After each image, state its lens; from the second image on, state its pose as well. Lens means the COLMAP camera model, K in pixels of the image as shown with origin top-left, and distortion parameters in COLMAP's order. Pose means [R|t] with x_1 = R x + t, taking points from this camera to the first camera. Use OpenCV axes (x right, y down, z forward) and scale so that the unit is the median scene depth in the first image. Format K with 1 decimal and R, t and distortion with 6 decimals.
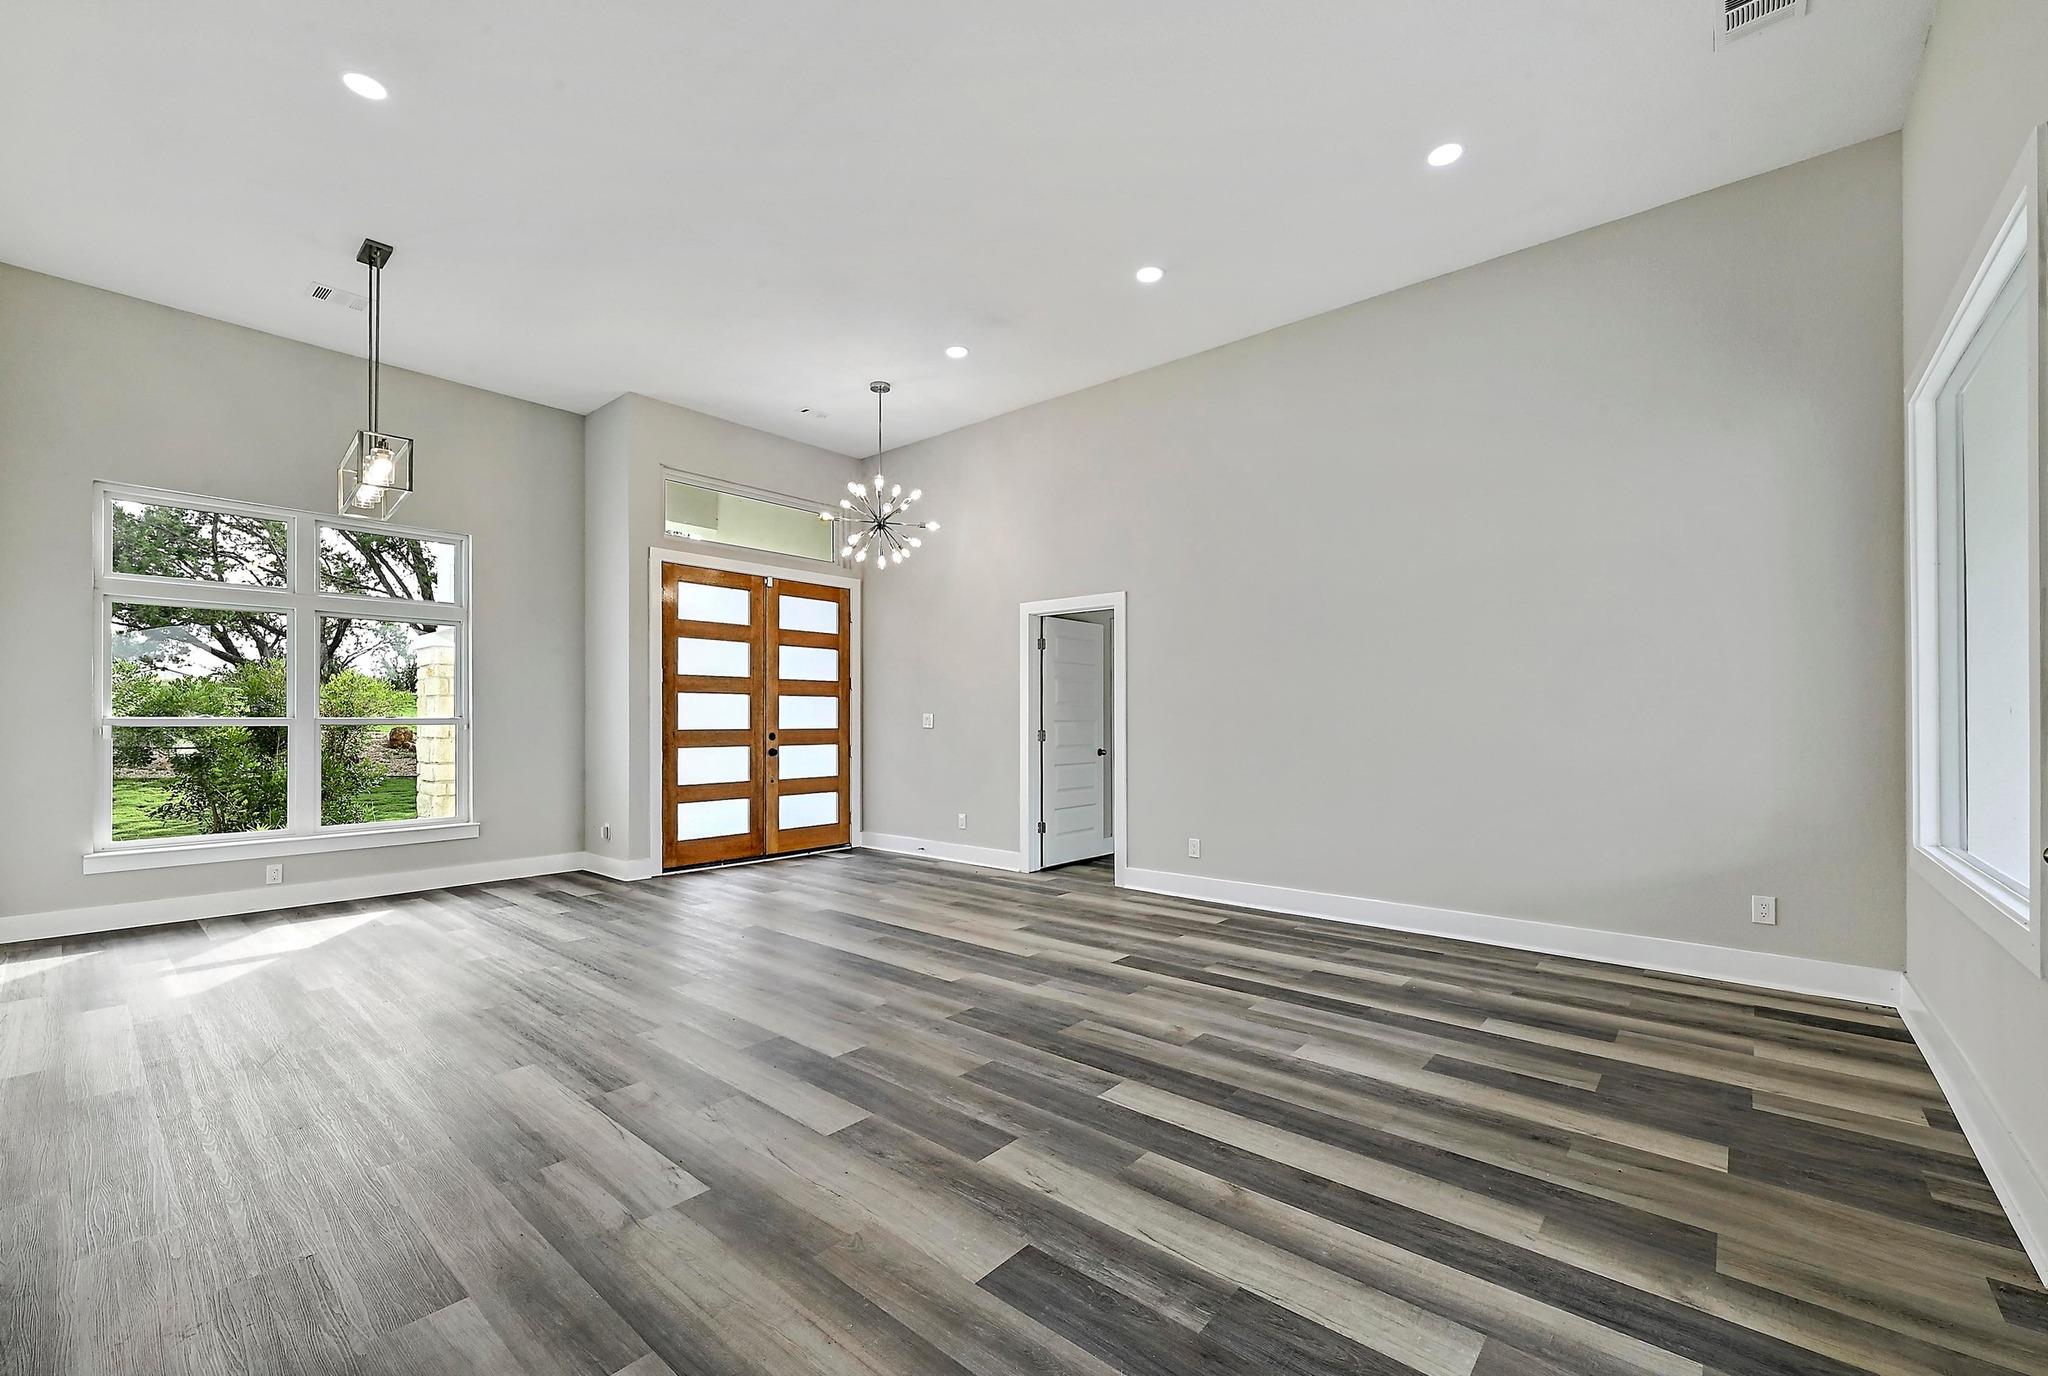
lens RADIAL K [[823.7, 0, 1020.2], [0, 823.7, 708.9], [0, 0, 1]] dist [0.001433, 0.001040]
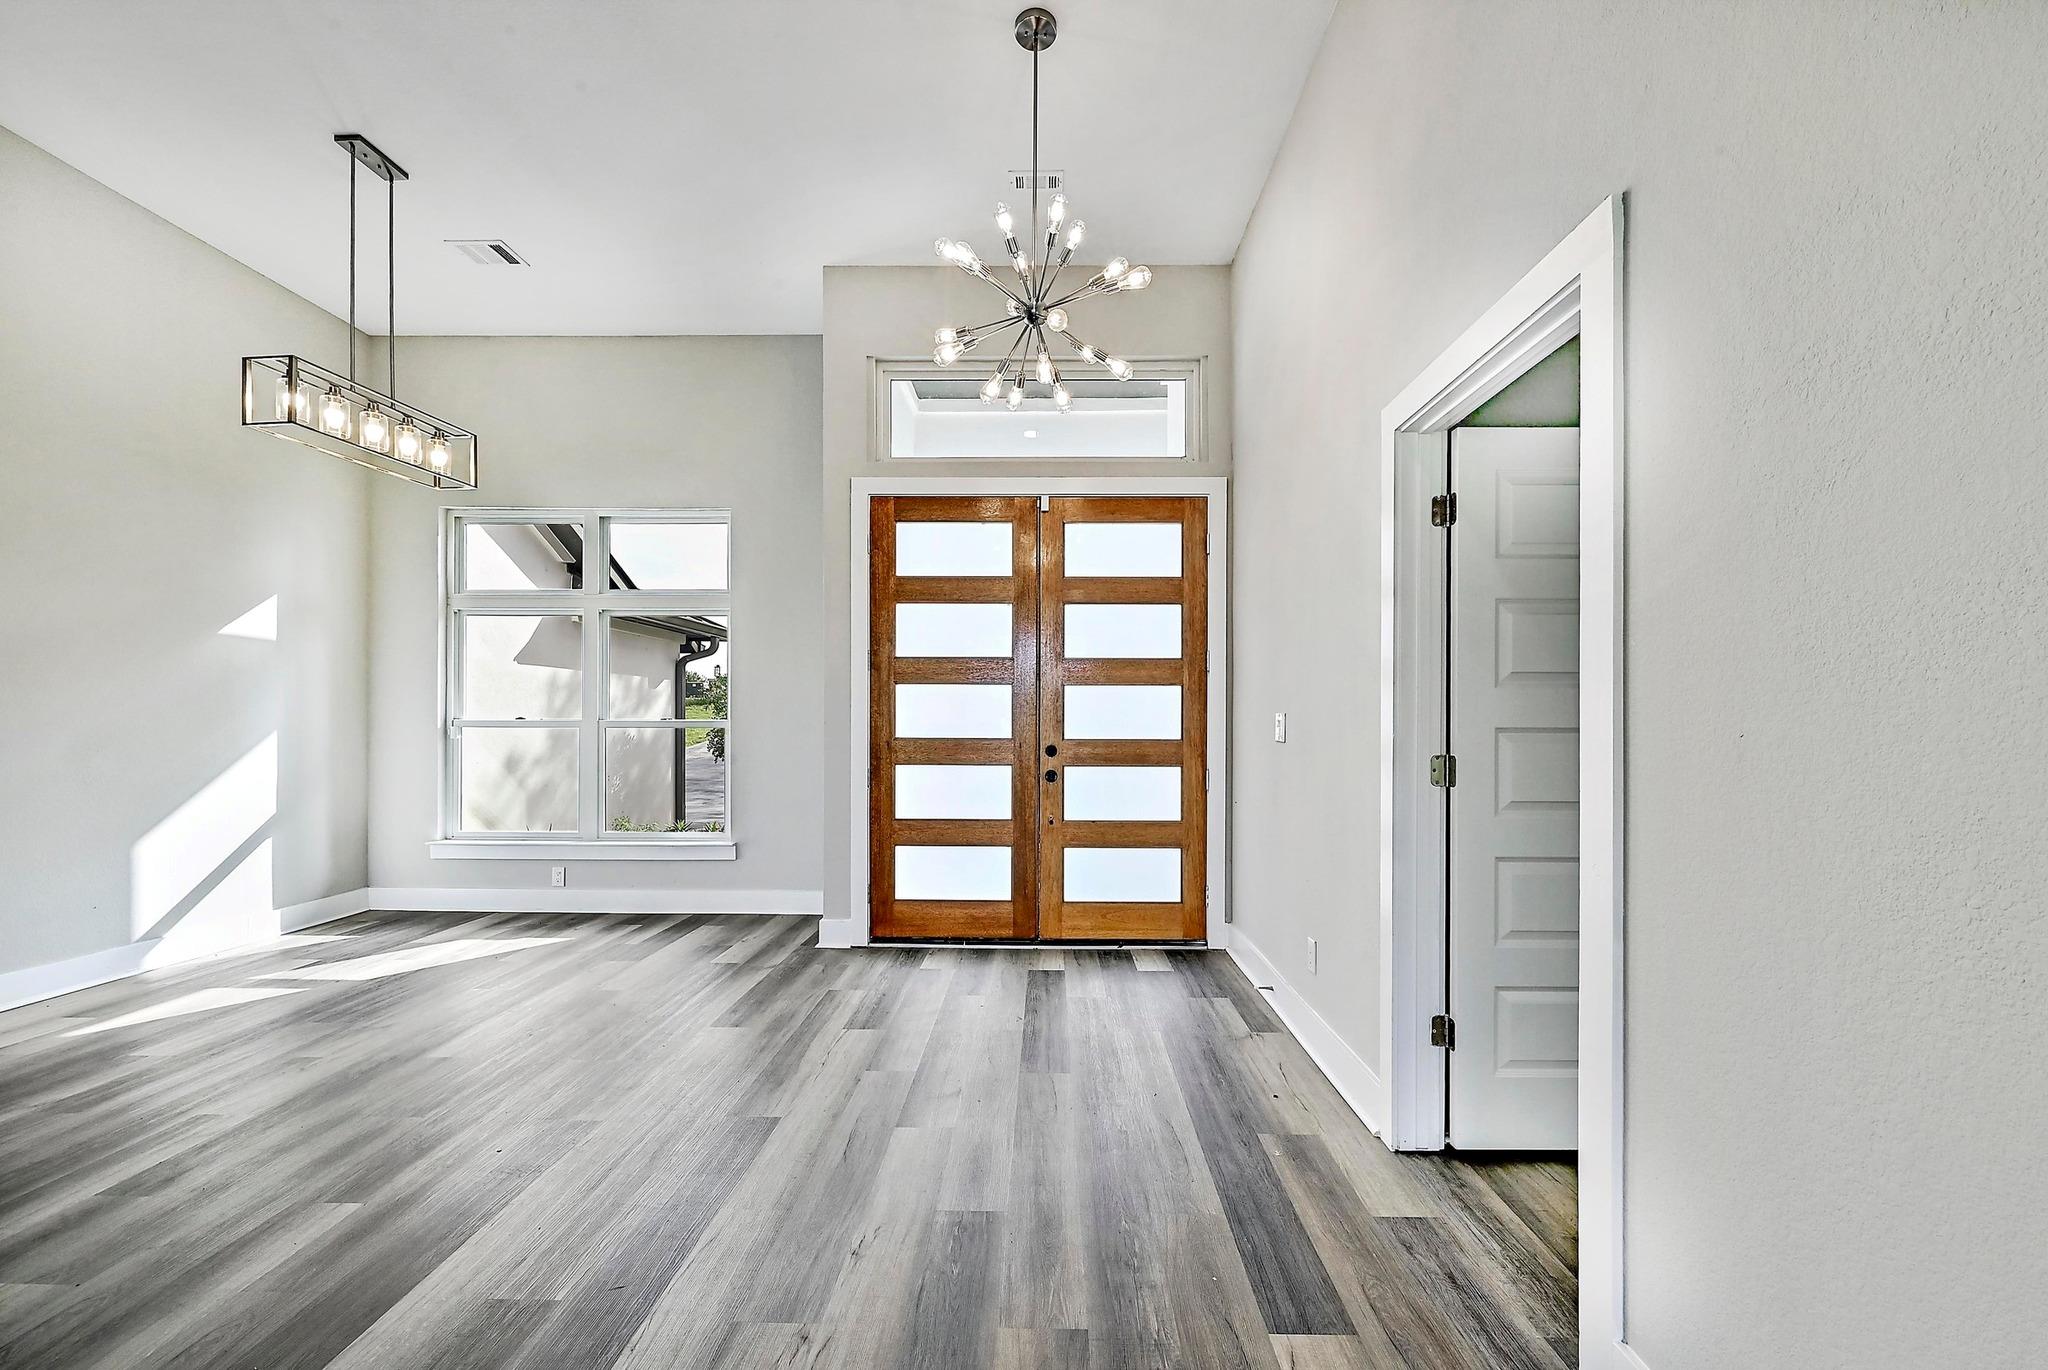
lens RADIAL K [[823.7, 0, 1050.7], [0, 823.7, 715.3], [0, 0, 1]] dist [0.001433, 0.001040]
pose [[0.643326, -0.003869, -0.765583, 0.178116], [0.004844, 0.999988, -0.000984, 0.007338], [0.765577, -0.003076, 0.643336, 0.605276]]
